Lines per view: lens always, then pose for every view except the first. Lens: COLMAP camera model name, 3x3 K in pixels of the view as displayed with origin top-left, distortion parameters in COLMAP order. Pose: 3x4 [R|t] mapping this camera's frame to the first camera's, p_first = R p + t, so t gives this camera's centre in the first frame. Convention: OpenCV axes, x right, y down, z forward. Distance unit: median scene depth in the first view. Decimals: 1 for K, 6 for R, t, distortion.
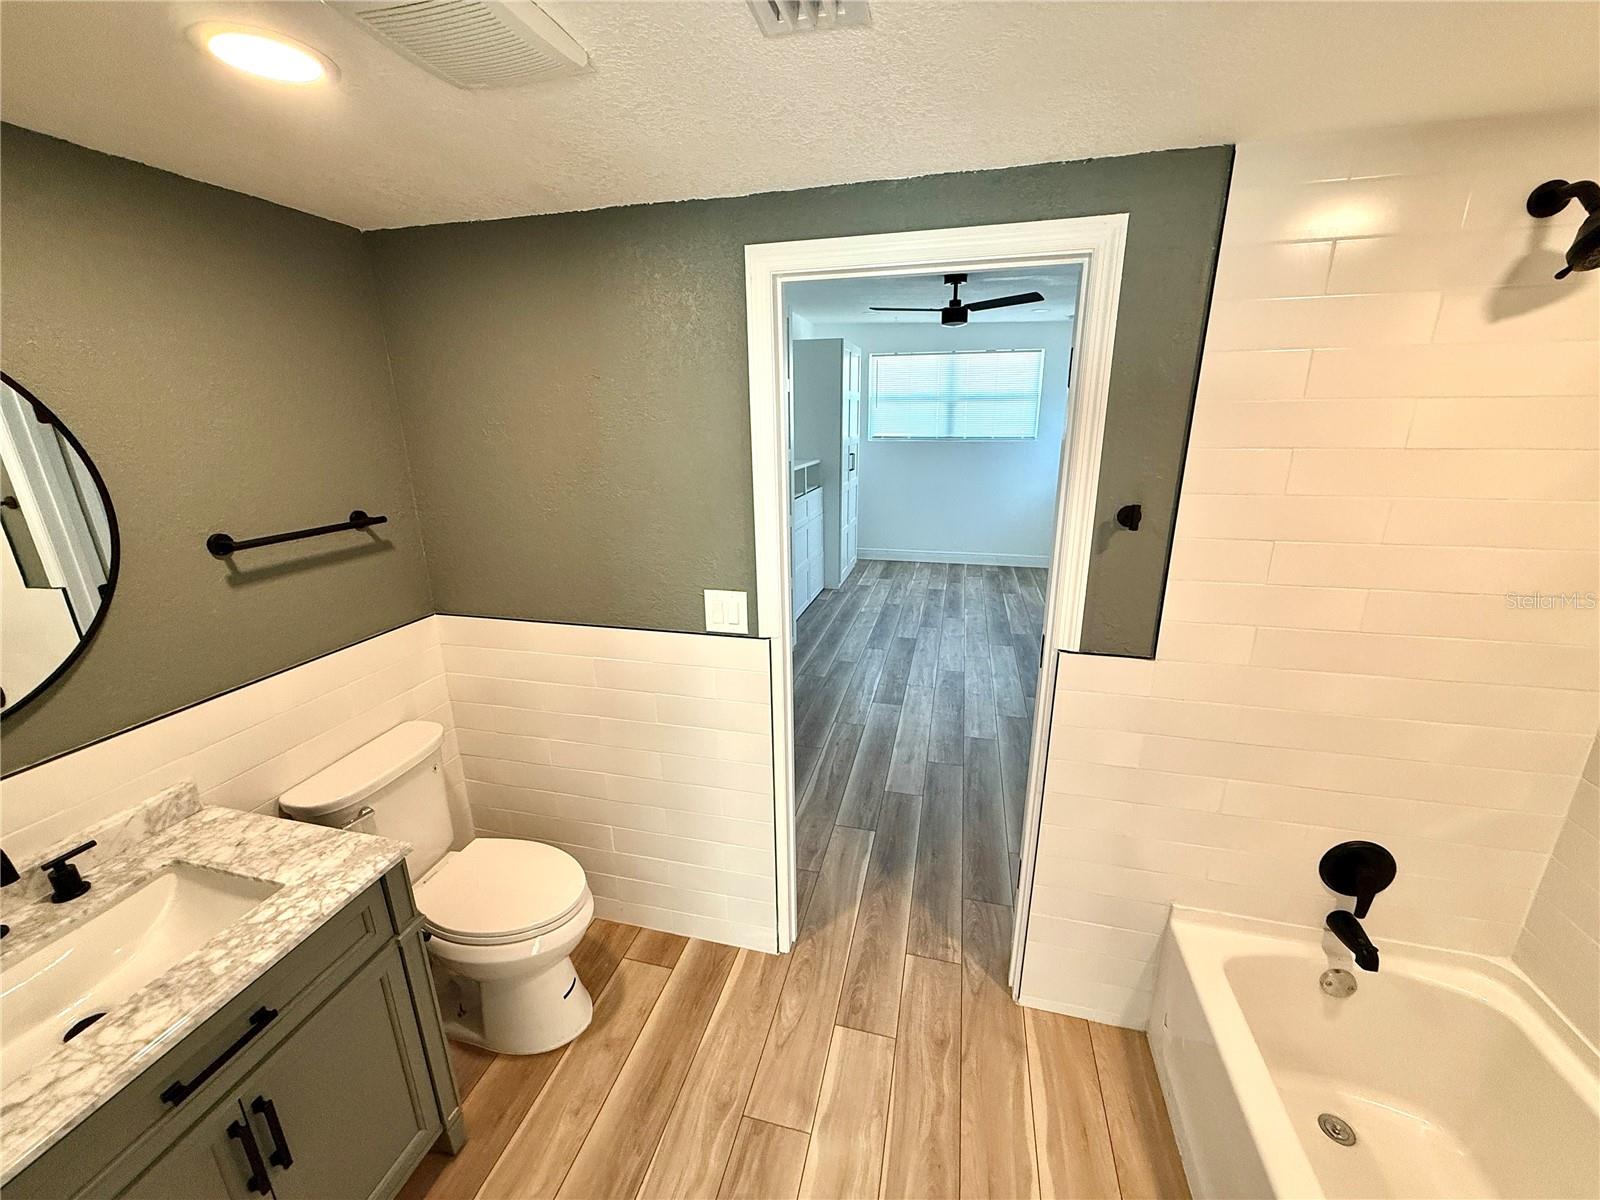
lens RADIAL K [[632.8, 0, 795.3], [0, 632.8, 585.9], [0, 0, 1]] dist [0.000166, 0.000104]
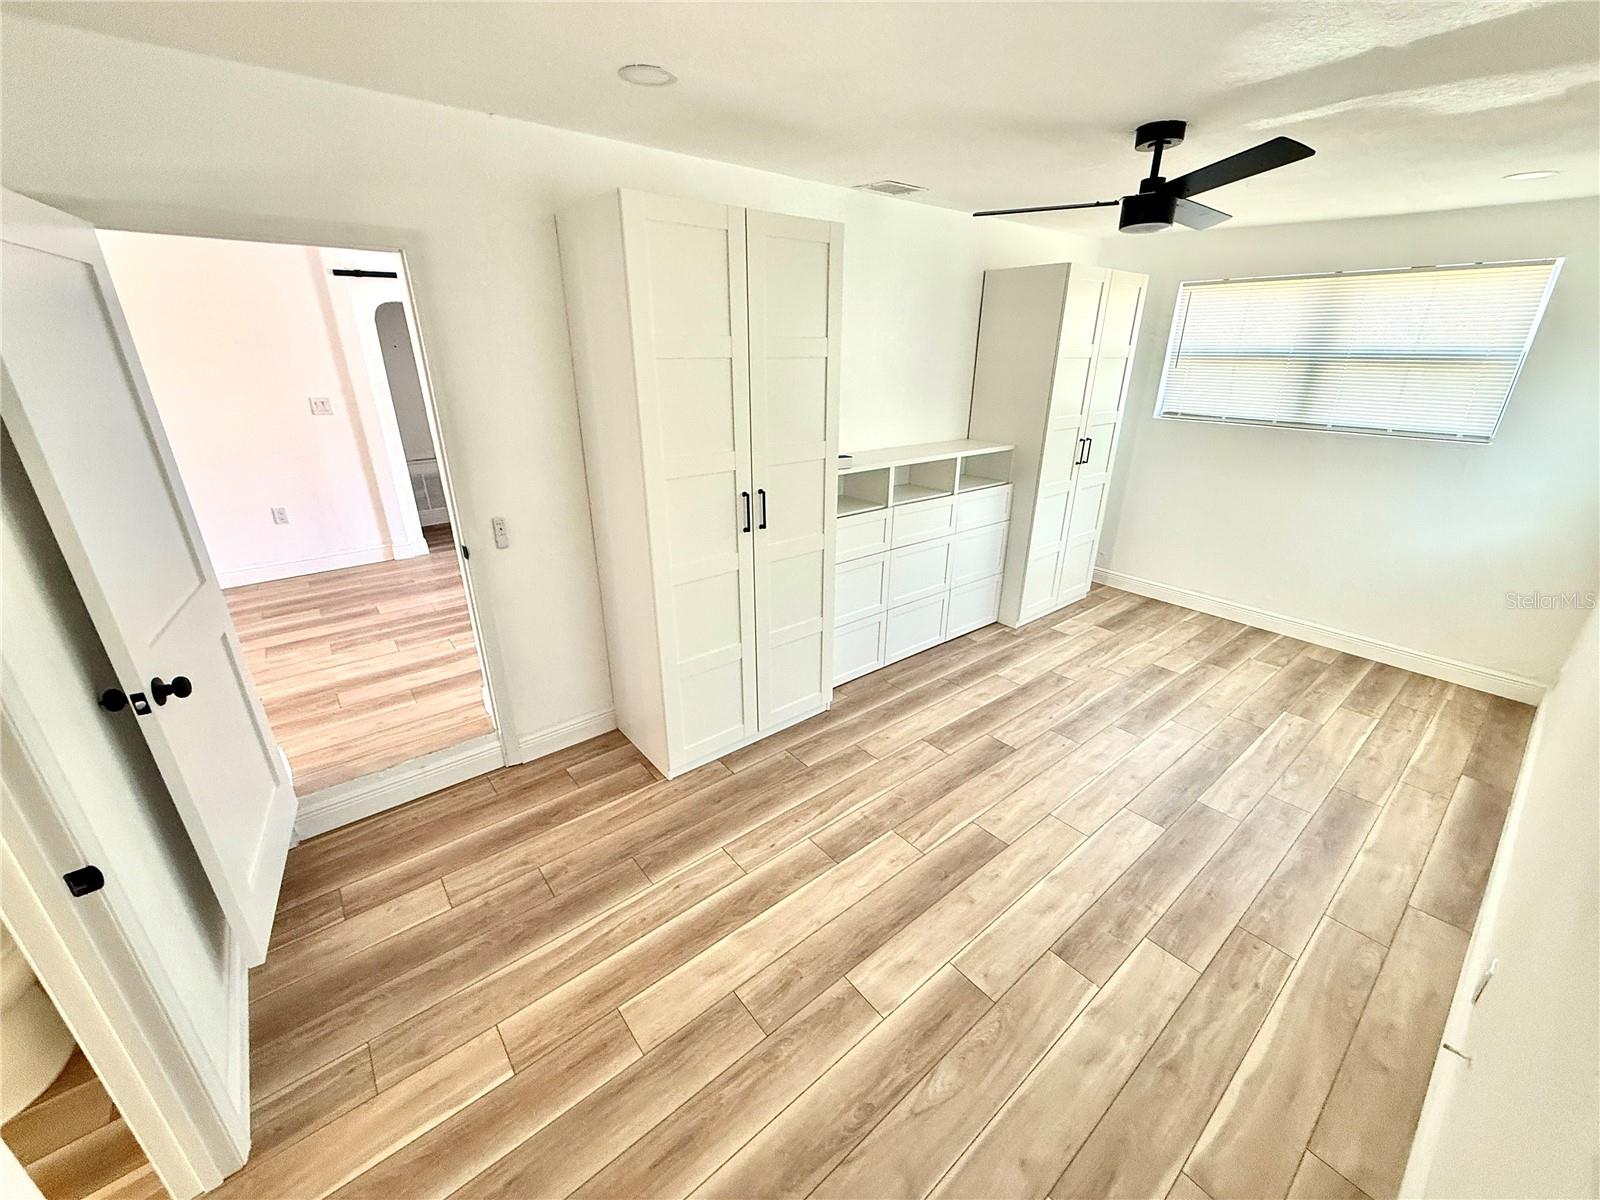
lens RADIAL K [[635.2, 0, 798.0], [0, 635.2, 597.5], [0, 0, 1]] dist [0.000402, 0.000472]
pose [[0.808091, 0.234824, -0.540228, 0.304393], [-0.172984, 0.971270, 0.163434, -0.126431], [0.563085, -0.038619, 0.825496, 0.323620]]
